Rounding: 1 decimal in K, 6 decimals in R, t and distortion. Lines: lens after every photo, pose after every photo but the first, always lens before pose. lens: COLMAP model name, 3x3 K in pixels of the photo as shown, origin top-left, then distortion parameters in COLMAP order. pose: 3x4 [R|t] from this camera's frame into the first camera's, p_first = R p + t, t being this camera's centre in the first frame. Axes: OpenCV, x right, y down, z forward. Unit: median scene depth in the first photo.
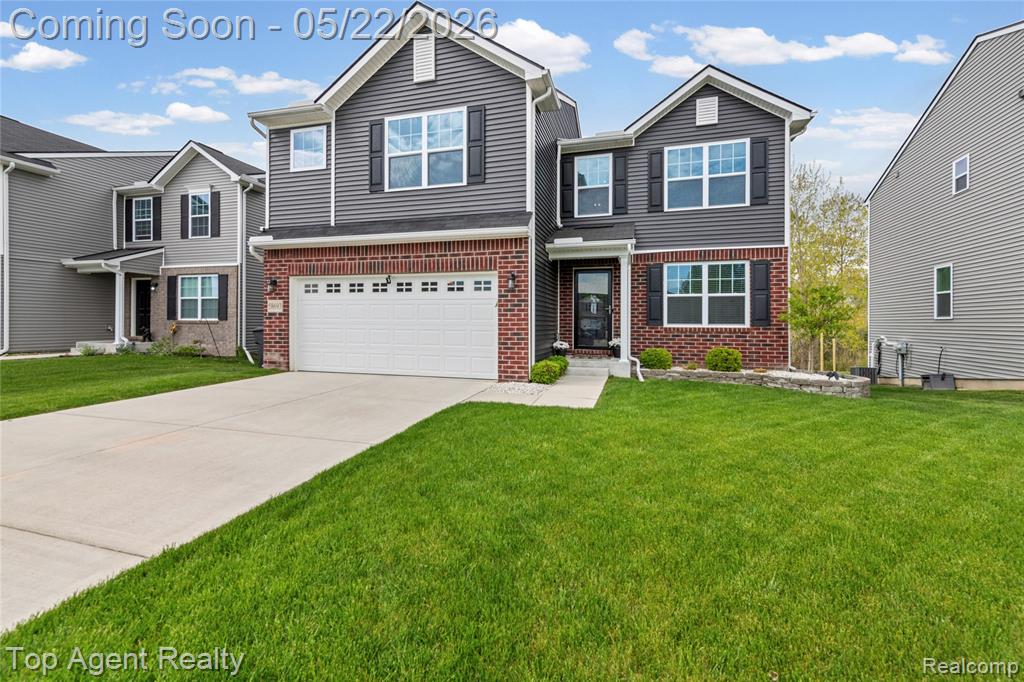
lens RADIAL K [[406.6, 0, 536.9], [0, 406.6, 327.4], [0, 0, 1]] dist [0.015674, -0.001999]
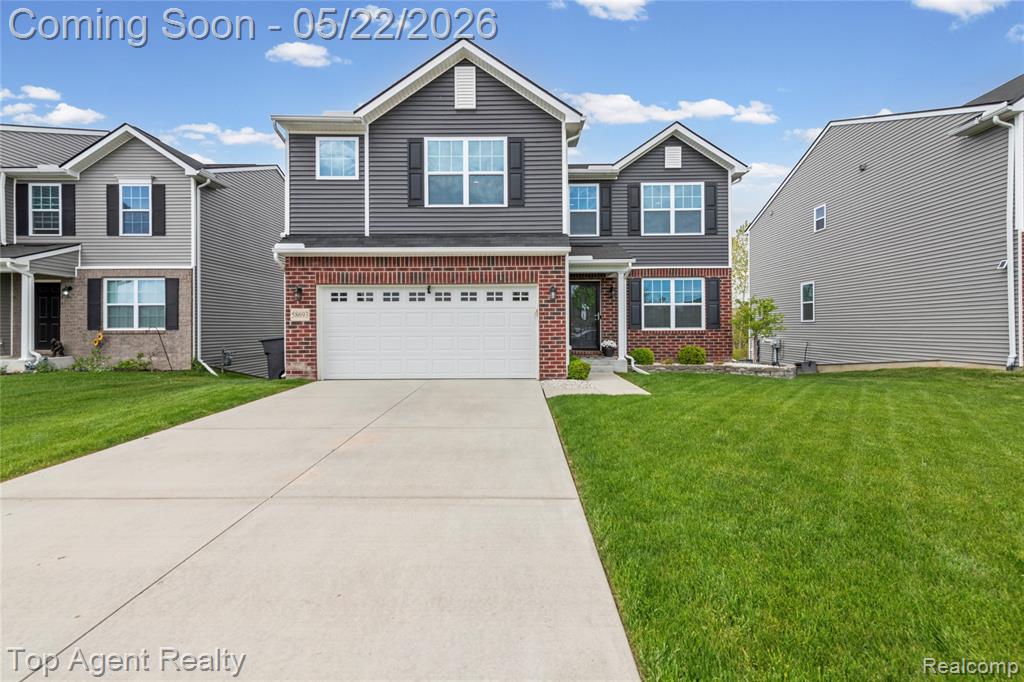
lens RADIAL K [[406.6, 0, 514.6], [0, 406.6, 332.3], [0, 0, 1]] dist [0.015674, -0.001999]
pose [[0.964960, -0.015212, 0.261957, -0.399120], [0.014820, 0.999884, 0.003472, -0.005704], [-0.261980, 0.000532, 0.965073, -0.079626]]
